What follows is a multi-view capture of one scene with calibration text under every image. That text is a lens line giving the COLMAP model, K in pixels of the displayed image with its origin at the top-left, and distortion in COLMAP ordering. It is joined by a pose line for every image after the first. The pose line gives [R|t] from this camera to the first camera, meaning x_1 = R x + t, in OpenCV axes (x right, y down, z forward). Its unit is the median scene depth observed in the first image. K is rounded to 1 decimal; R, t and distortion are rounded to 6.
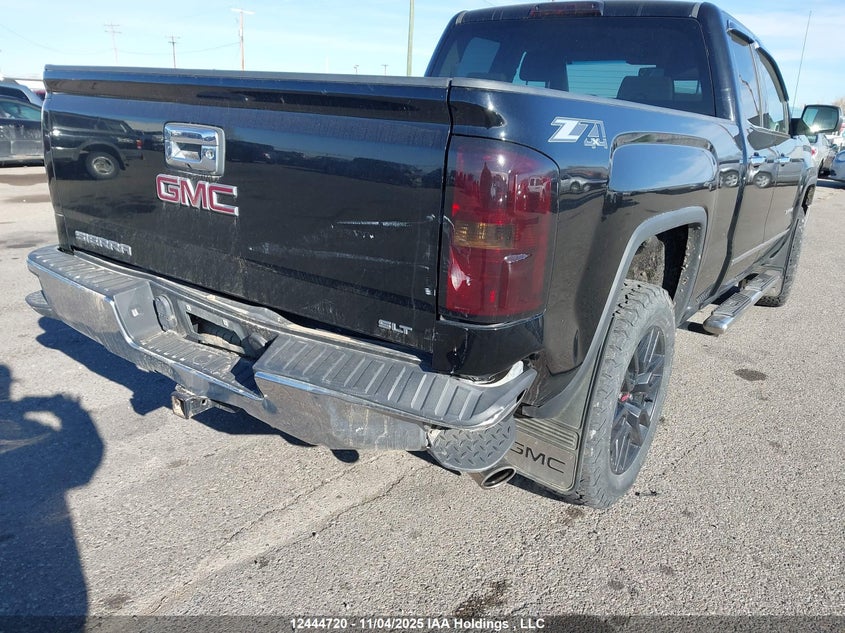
lens RADIAL K [[606.6, 0, 422.1], [0, 606.6, 343.6], [0, 0, 1]] dist [0.057203, -0.003615]
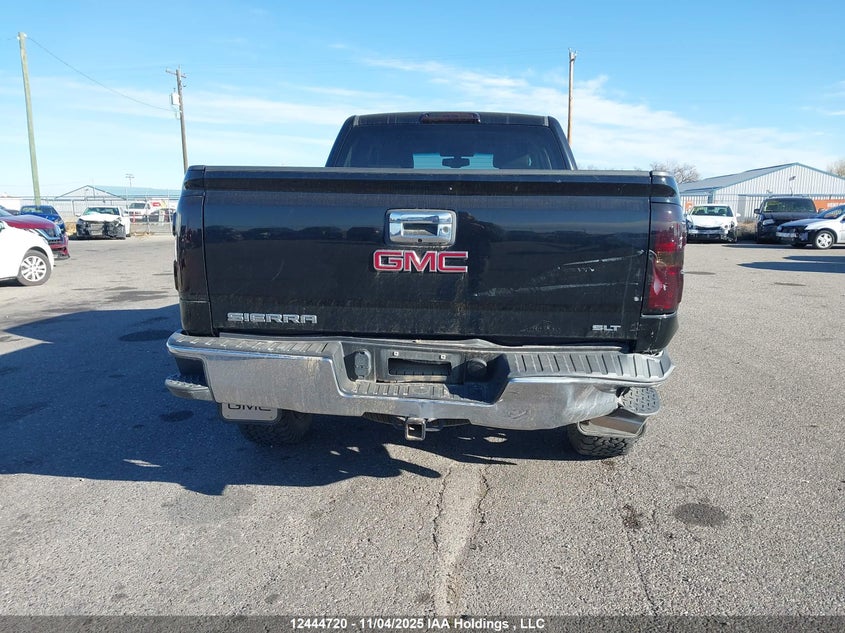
lens RADIAL K [[606.6, 0, 422.1], [0, 606.6, 343.6], [0, 0, 1]] dist [0.057203, -0.003615]
pose [[0.883823, -0.155061, 0.441376, -0.979459], [0.205728, 0.976173, -0.069014, 0.018746], [-0.420158, 0.151800, 0.894664, -0.140687]]
